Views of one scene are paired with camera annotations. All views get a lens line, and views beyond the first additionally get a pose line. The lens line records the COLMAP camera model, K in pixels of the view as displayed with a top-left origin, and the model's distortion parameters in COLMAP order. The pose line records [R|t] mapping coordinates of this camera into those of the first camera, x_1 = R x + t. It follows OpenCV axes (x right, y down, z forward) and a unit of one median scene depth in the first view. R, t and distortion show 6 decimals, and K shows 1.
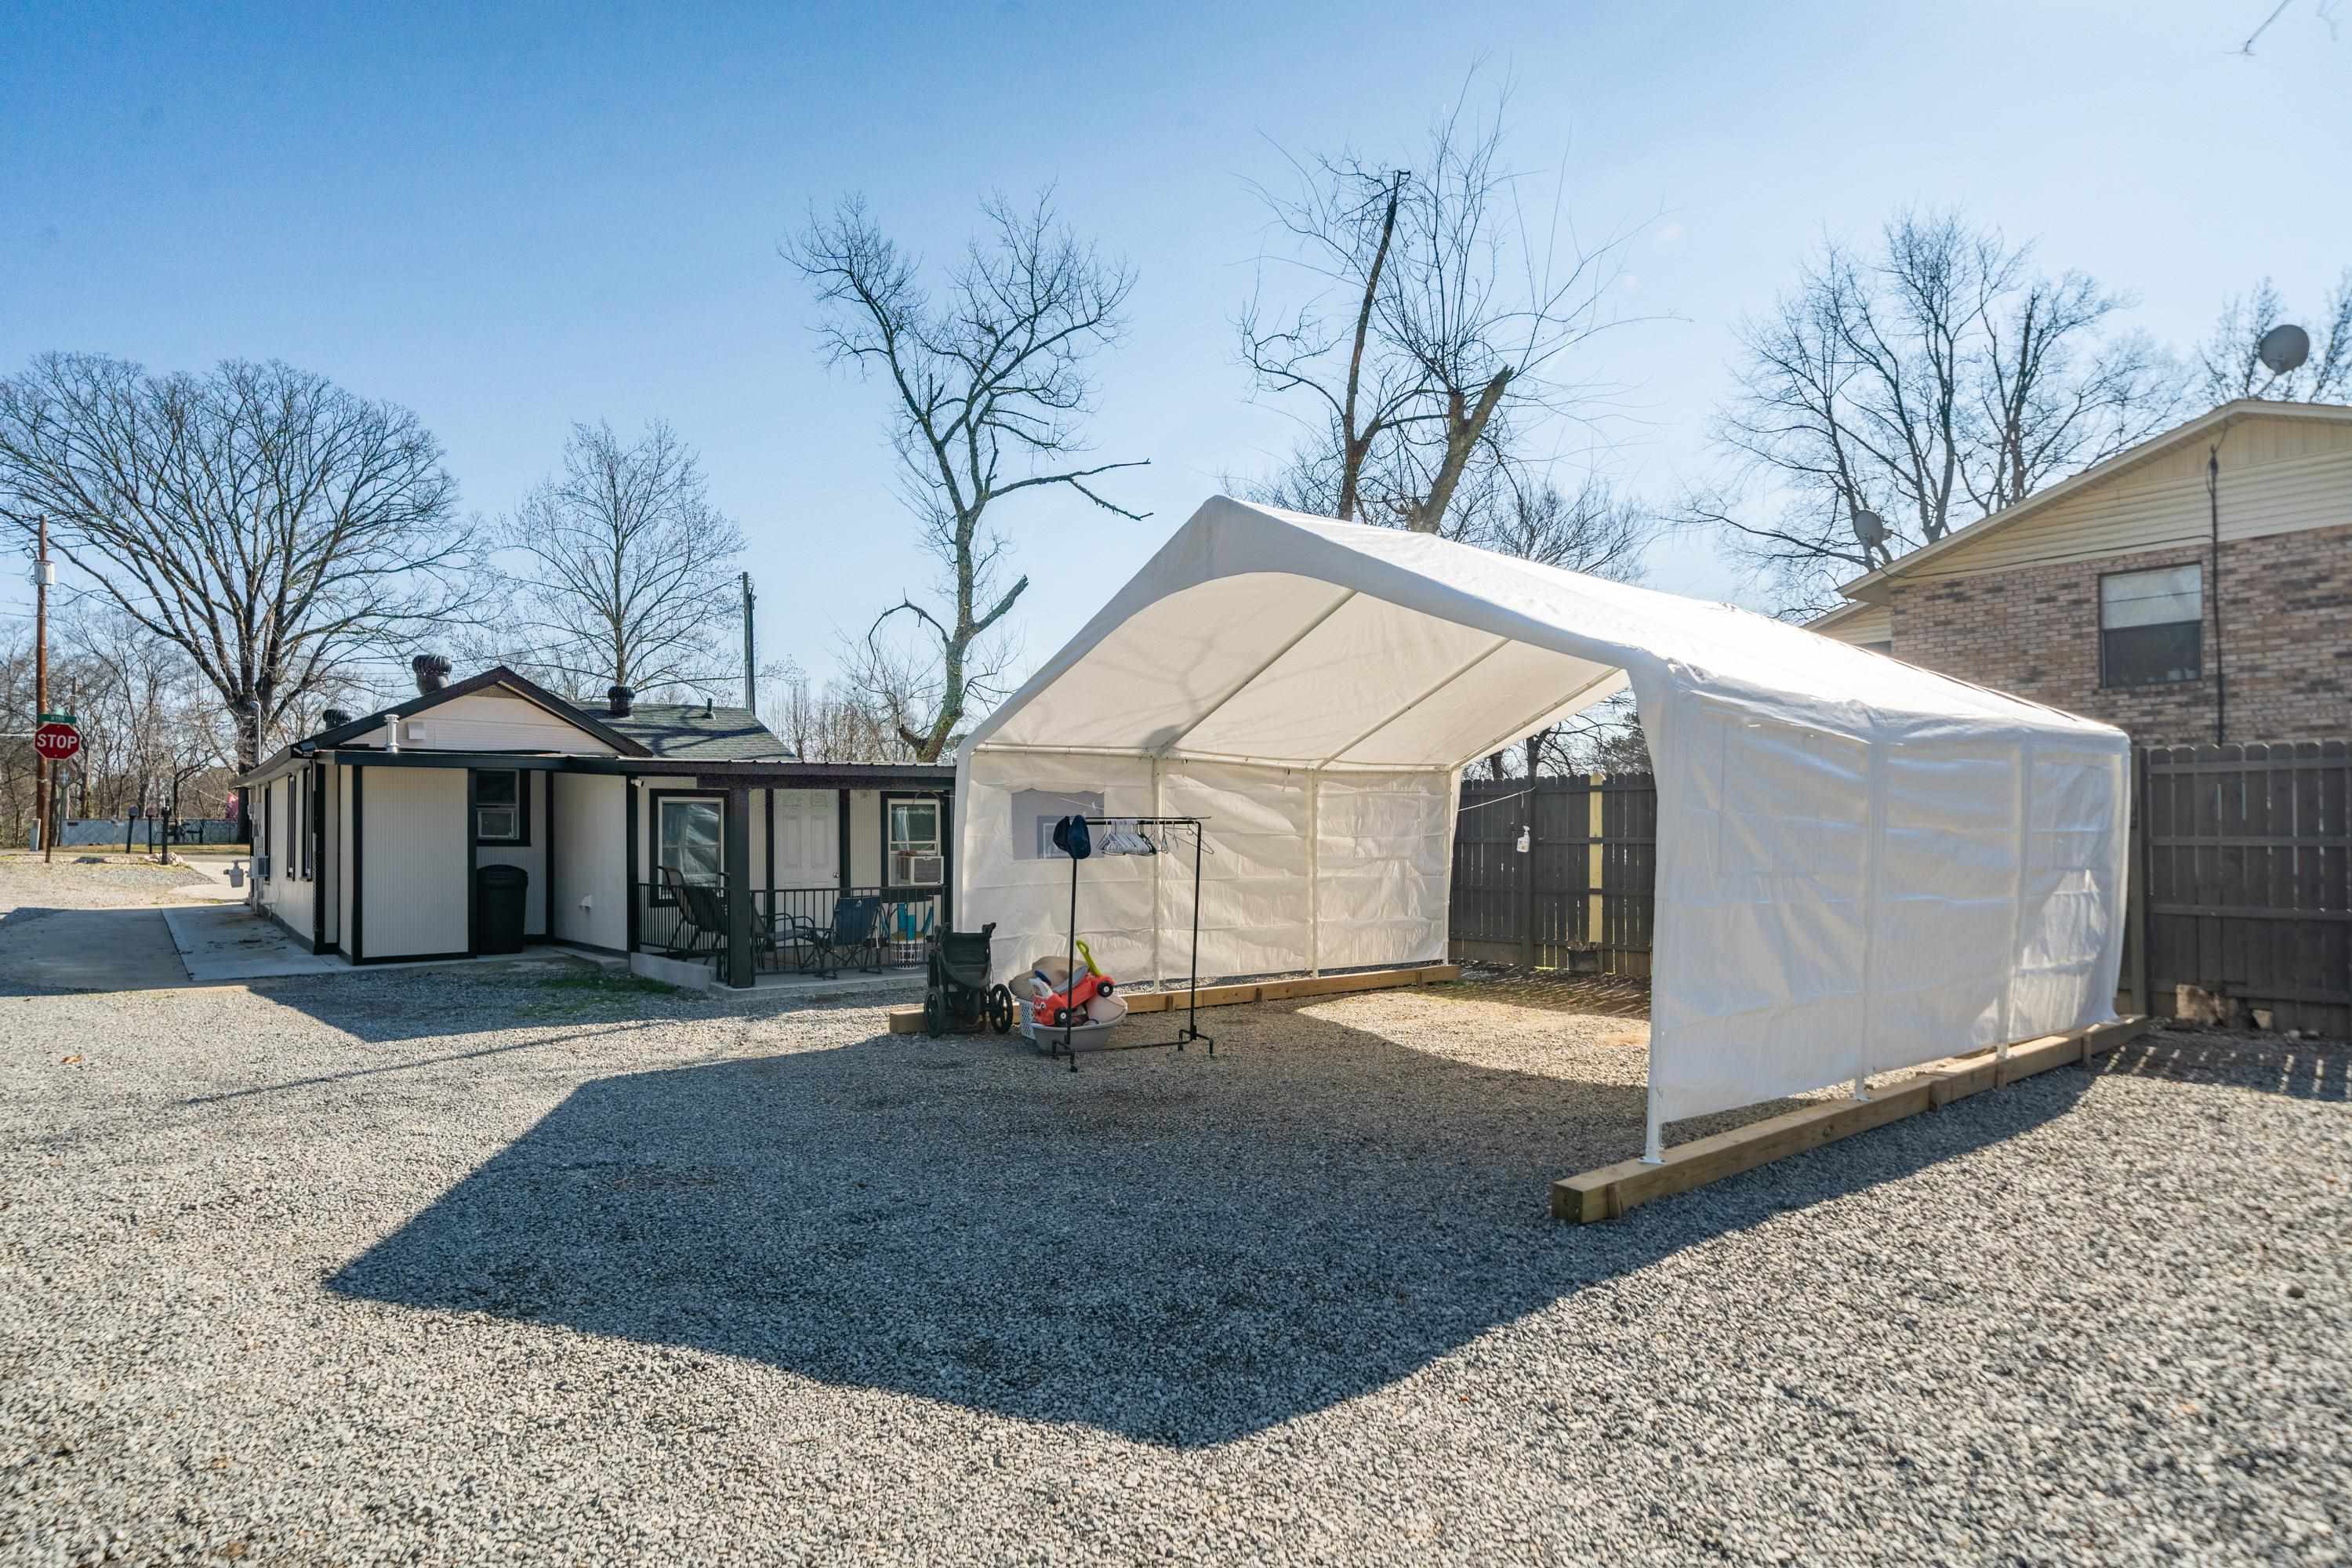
lens RADIAL K [[1328.2, 0, 1176.0], [0, 1328.2, 784.0], [0, 0, 1]] dist [0.001141, 0.000198]
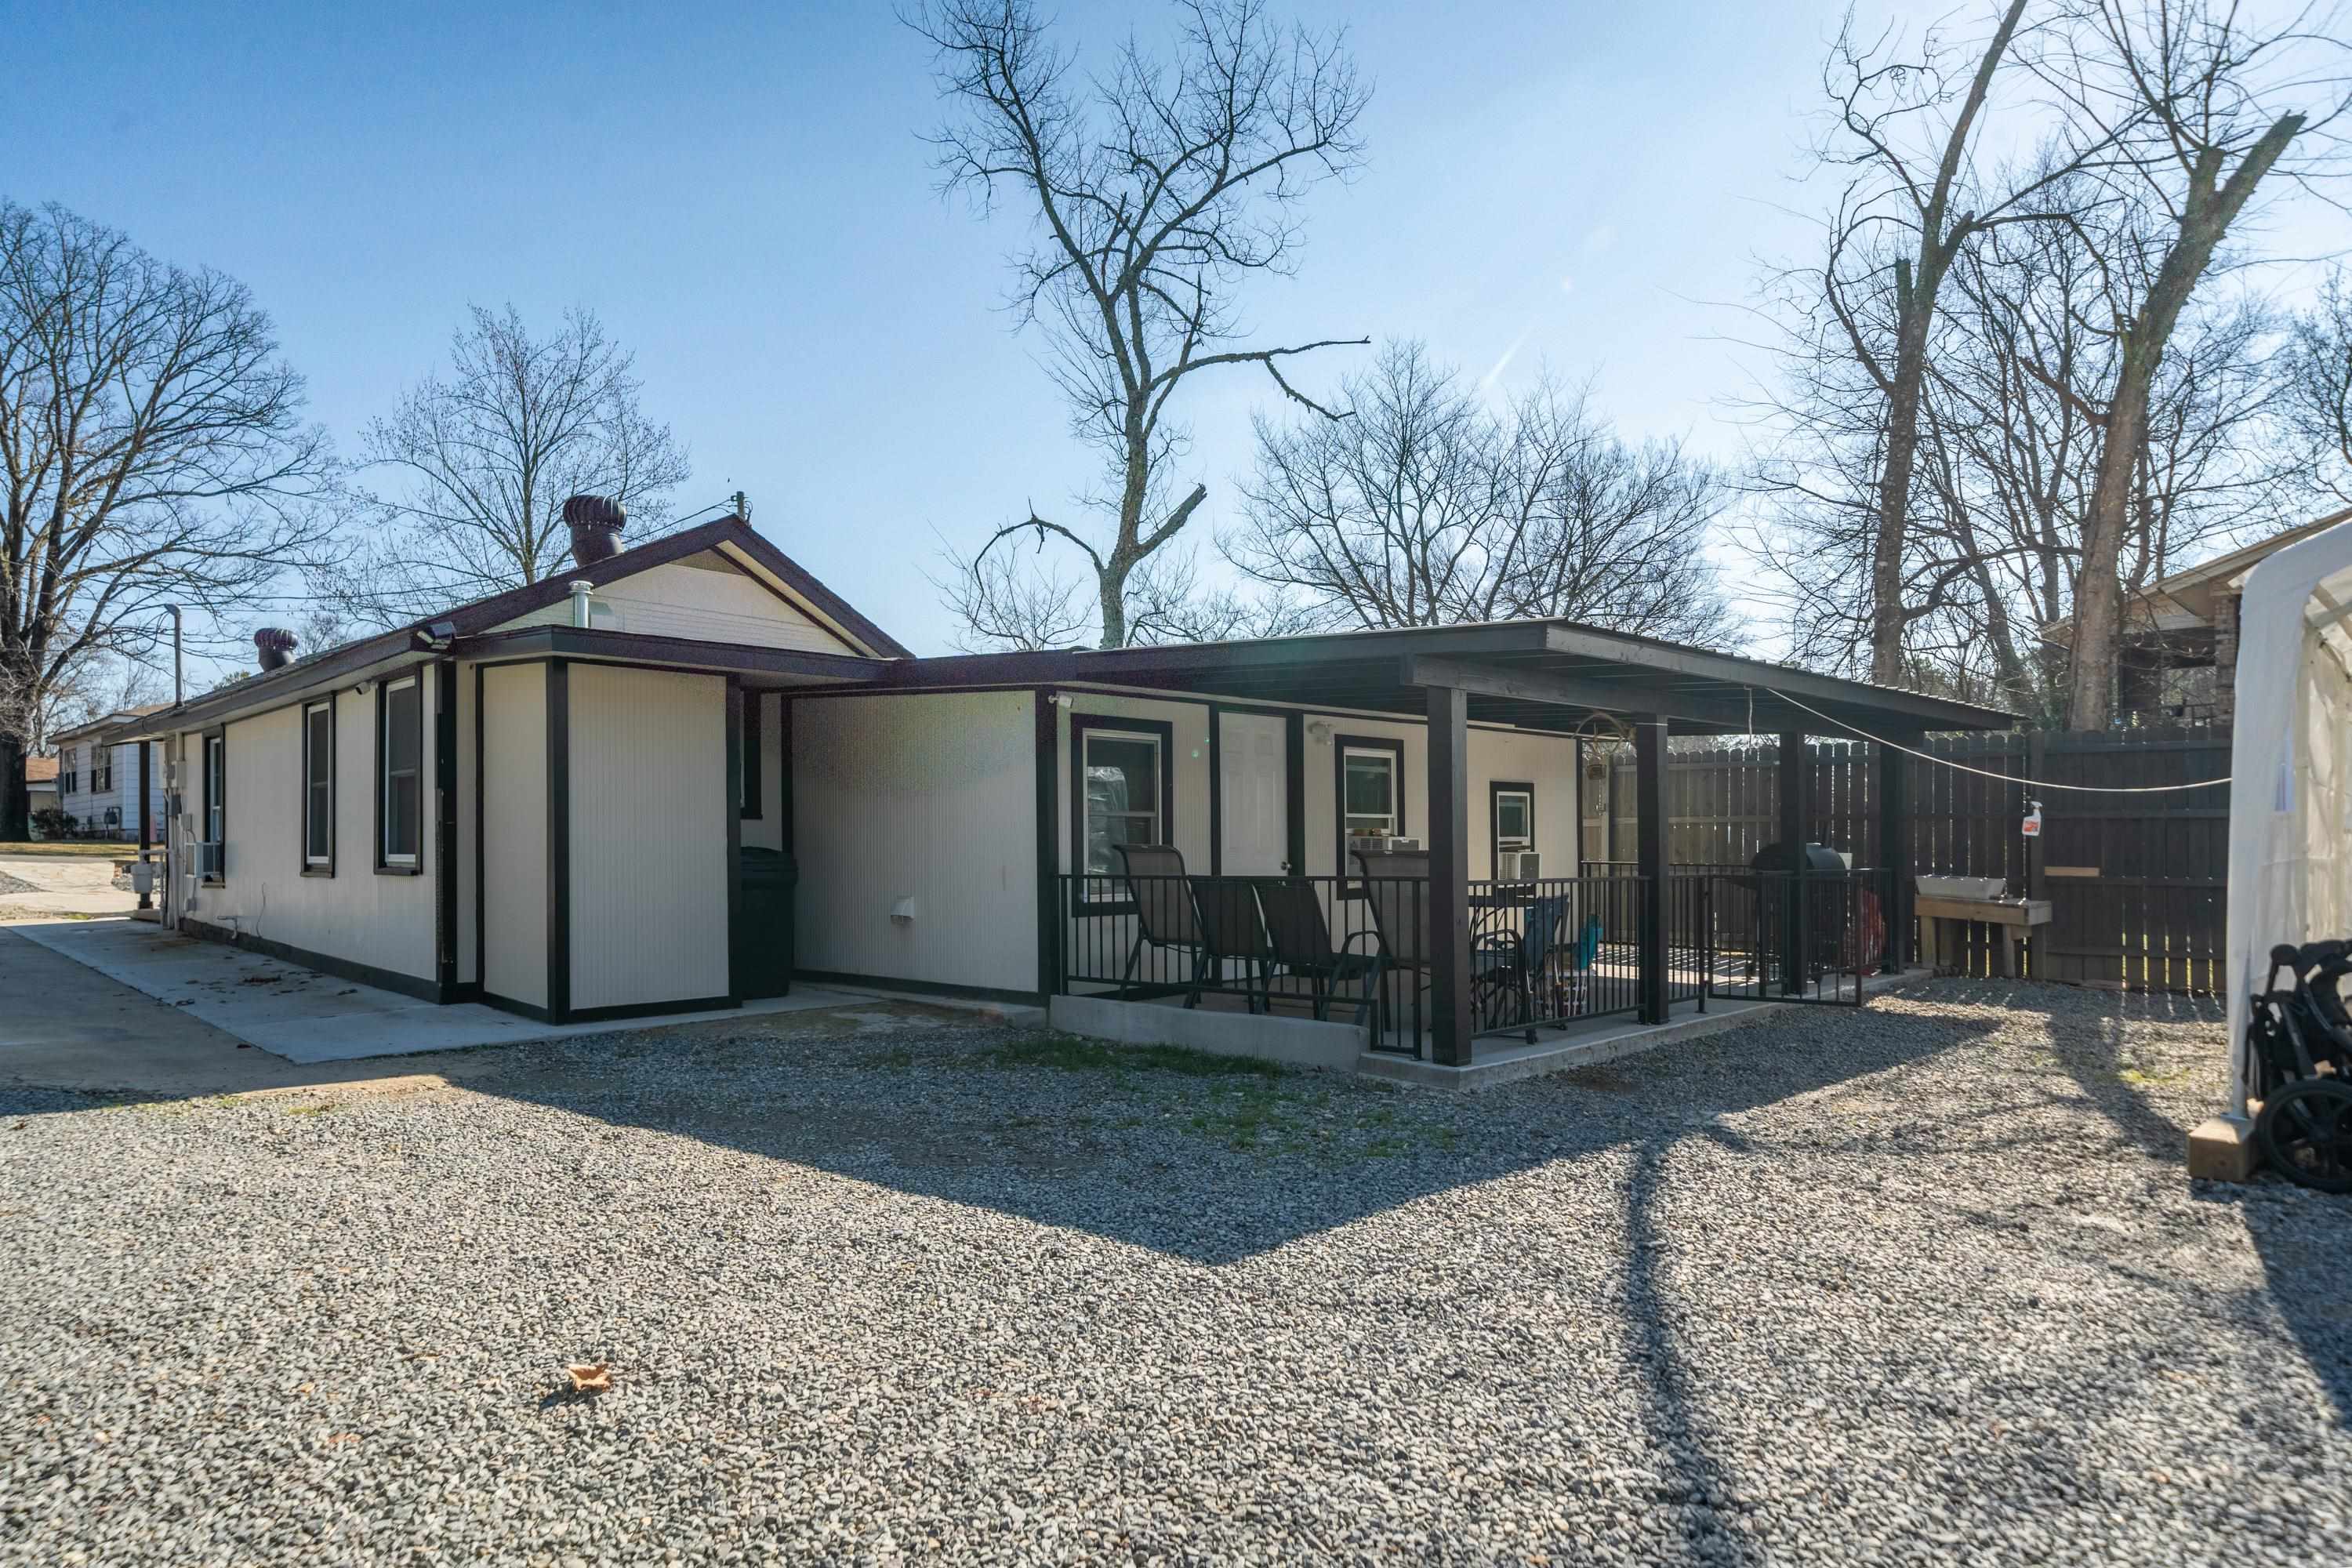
lens RADIAL K [[1422.0, 0, 1232.7], [0, 1422.0, 815.4], [0, 0, 1]] dist [0.002649, 0.000909]
pose [[0.991930, 0.003938, 0.126729, -0.194630], [-0.006432, 0.999794, 0.019275, 0.017091], [-0.126627, -0.019935, 0.991750, 0.178210]]
